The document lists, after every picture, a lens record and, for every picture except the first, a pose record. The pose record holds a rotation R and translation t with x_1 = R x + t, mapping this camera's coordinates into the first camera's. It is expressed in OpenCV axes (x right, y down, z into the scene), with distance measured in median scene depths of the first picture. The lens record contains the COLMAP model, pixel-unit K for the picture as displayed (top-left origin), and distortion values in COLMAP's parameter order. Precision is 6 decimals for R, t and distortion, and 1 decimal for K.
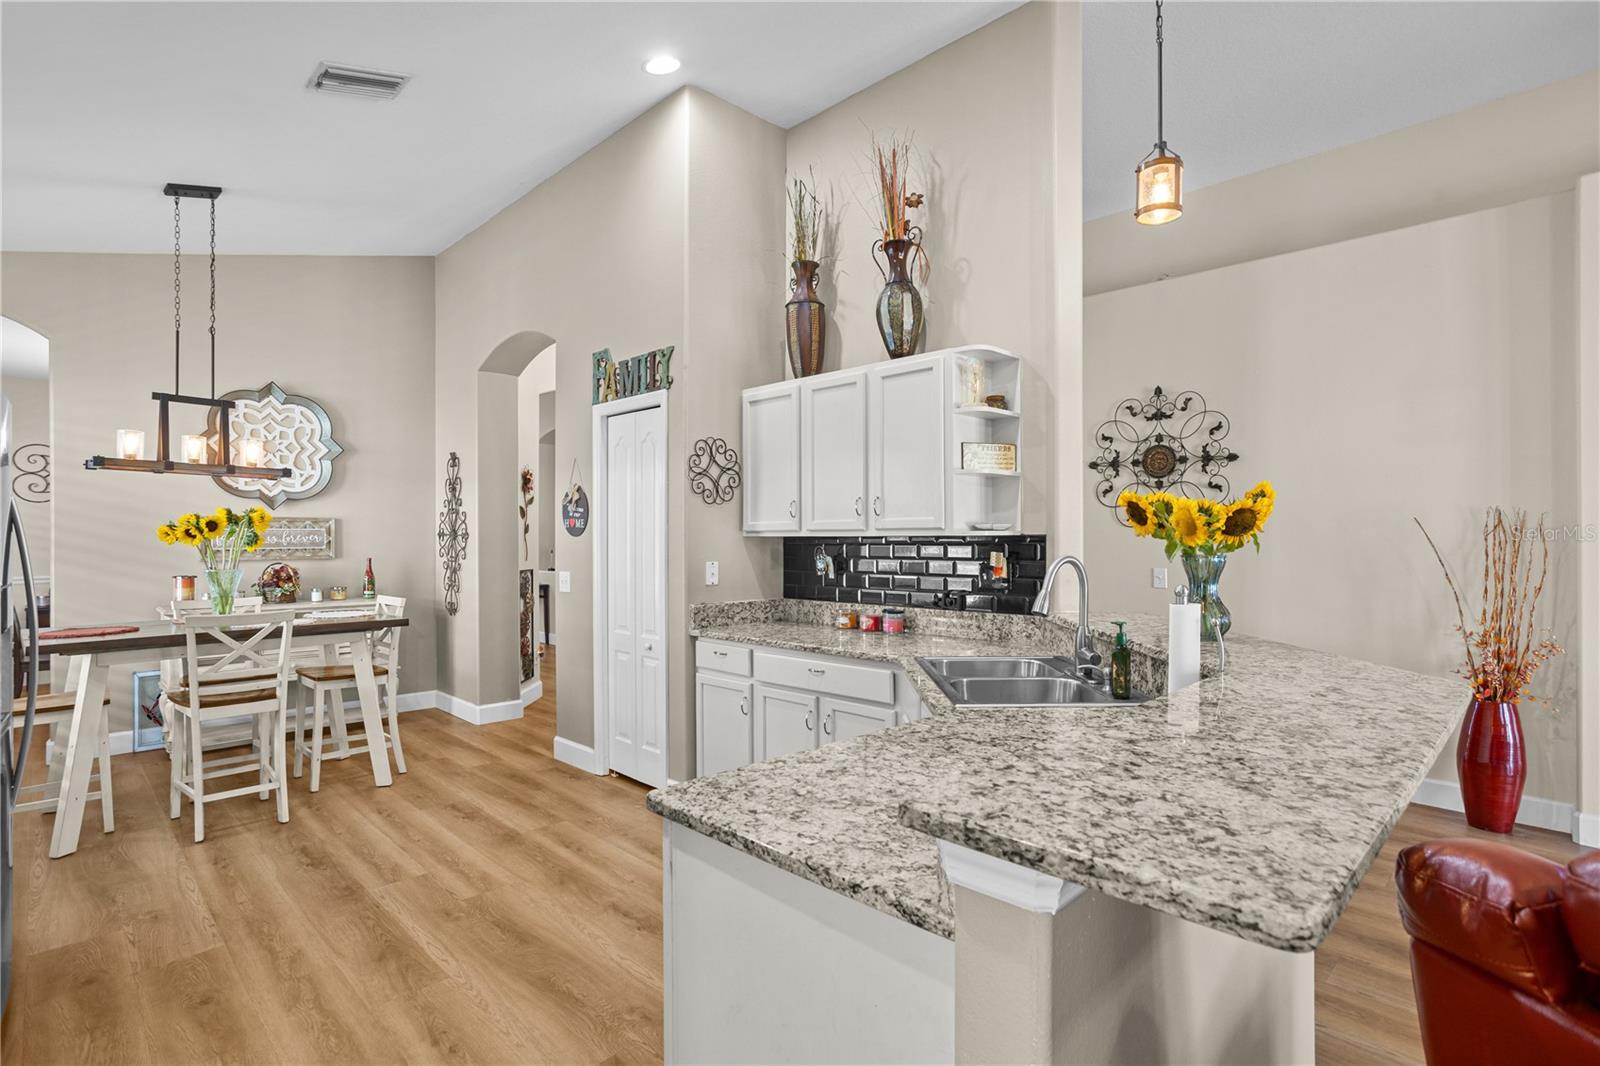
lens RADIAL K [[780.3, 0, 804.5], [0, 780.3, 535.3], [0, 0, 1]] dist [-0.061259, 0.039213]
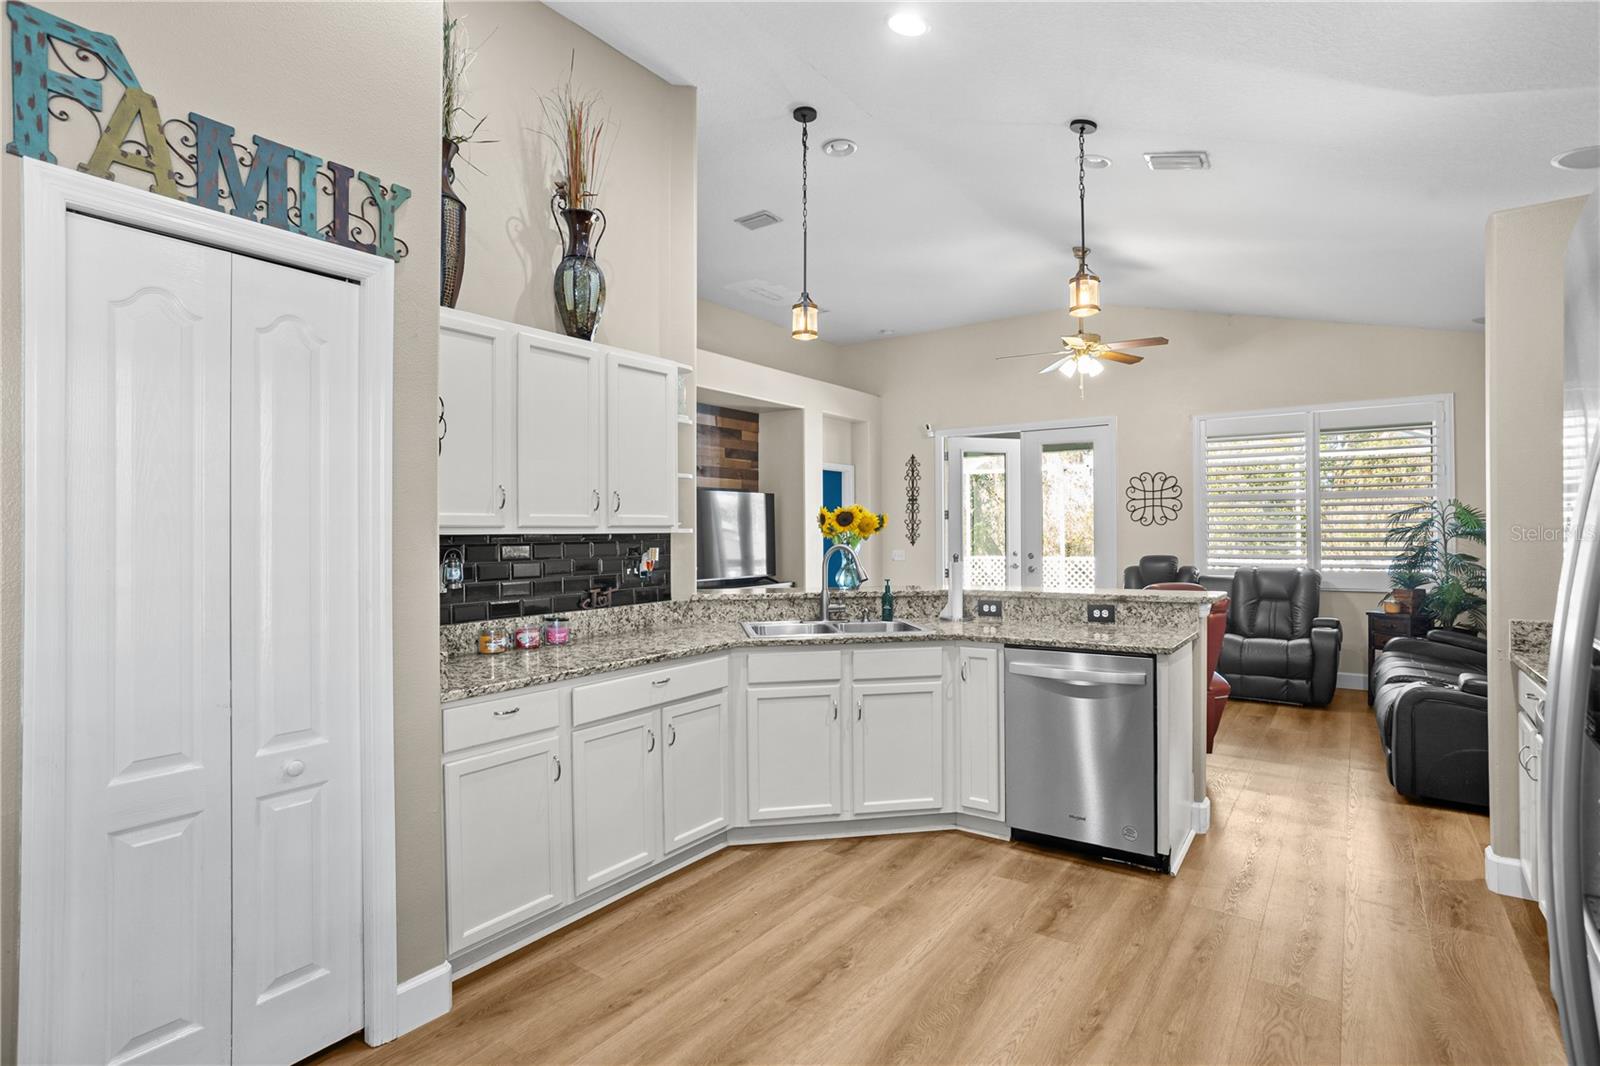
lens RADIAL K [[780.3, 0, 804.5], [0, 780.3, 535.3], [0, 0, 1]] dist [-0.061259, 0.039213]
pose [[-0.156140, -0.000583, 0.987735, -0.680864], [0.006178, 0.999980, 0.001567, 0.002295], [-0.987716, 0.006347, -0.156133, 0.734698]]
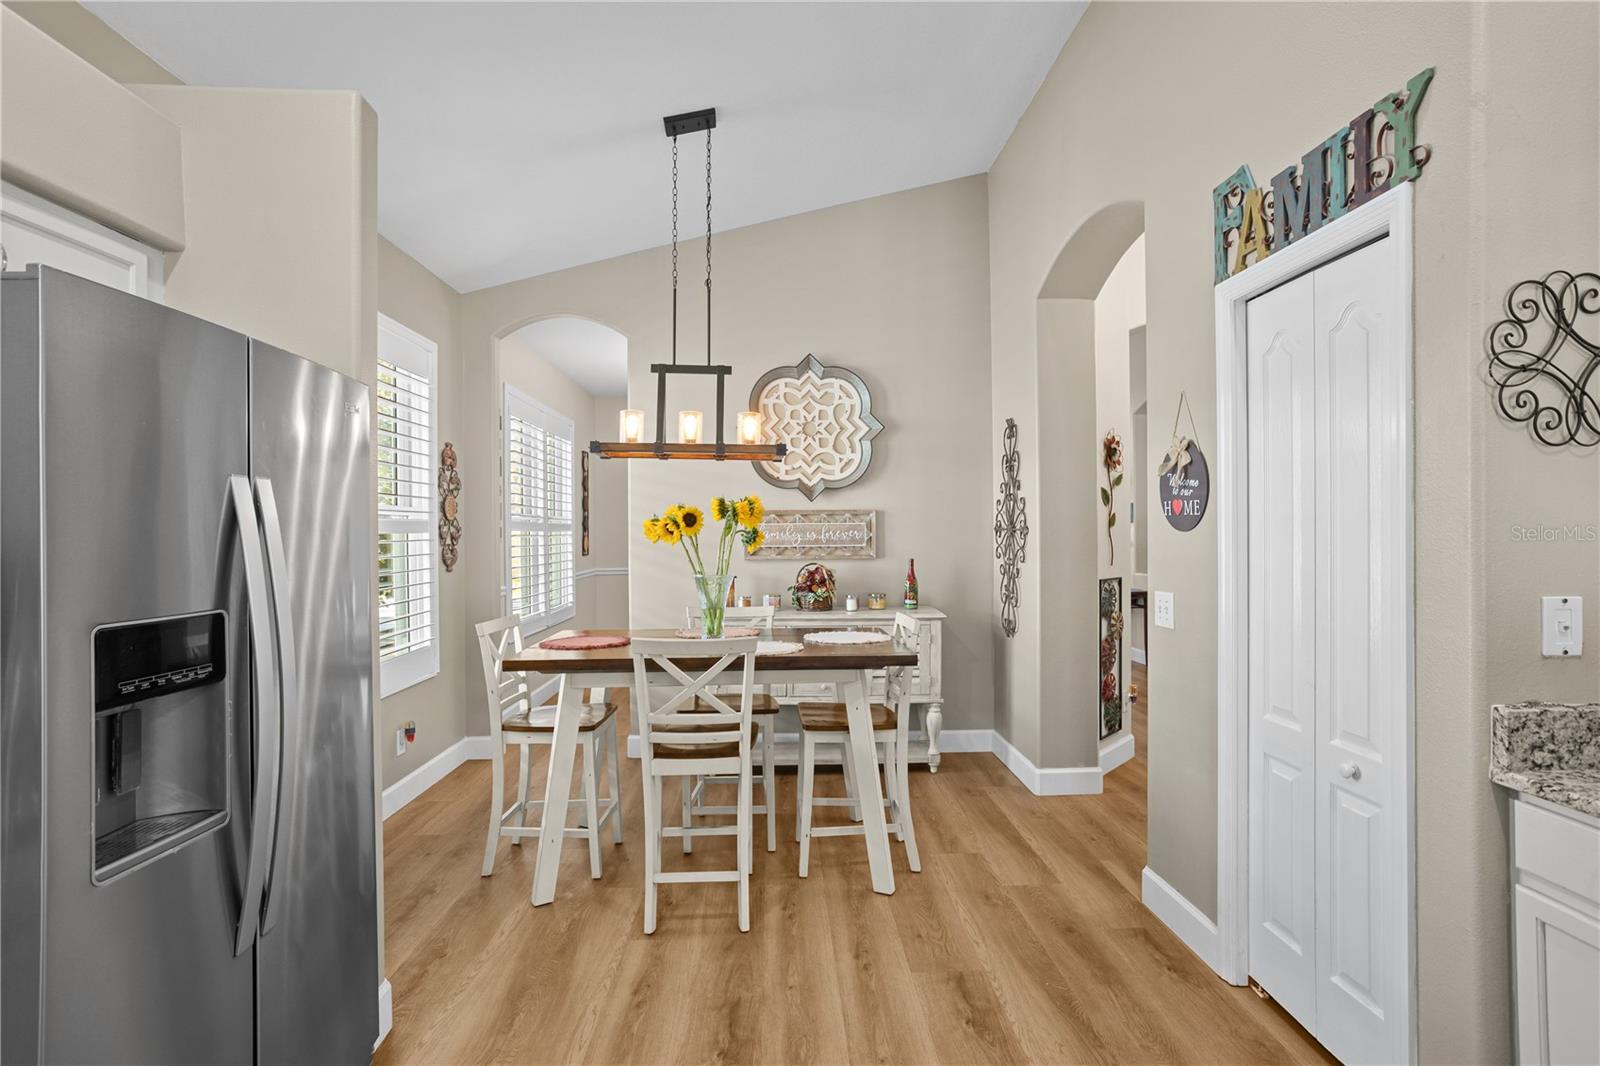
lens RADIAL K [[780.3, 0, 804.5], [0, 780.3, 535.3], [0, 0, 1]] dist [-0.061259, 0.039213]
pose [[0.733397, 0.000152, -0.679800, -0.125848], [0.005275, 0.999969, 0.005915, -0.000223], [0.679780, -0.007924, 0.733374, 0.433495]]
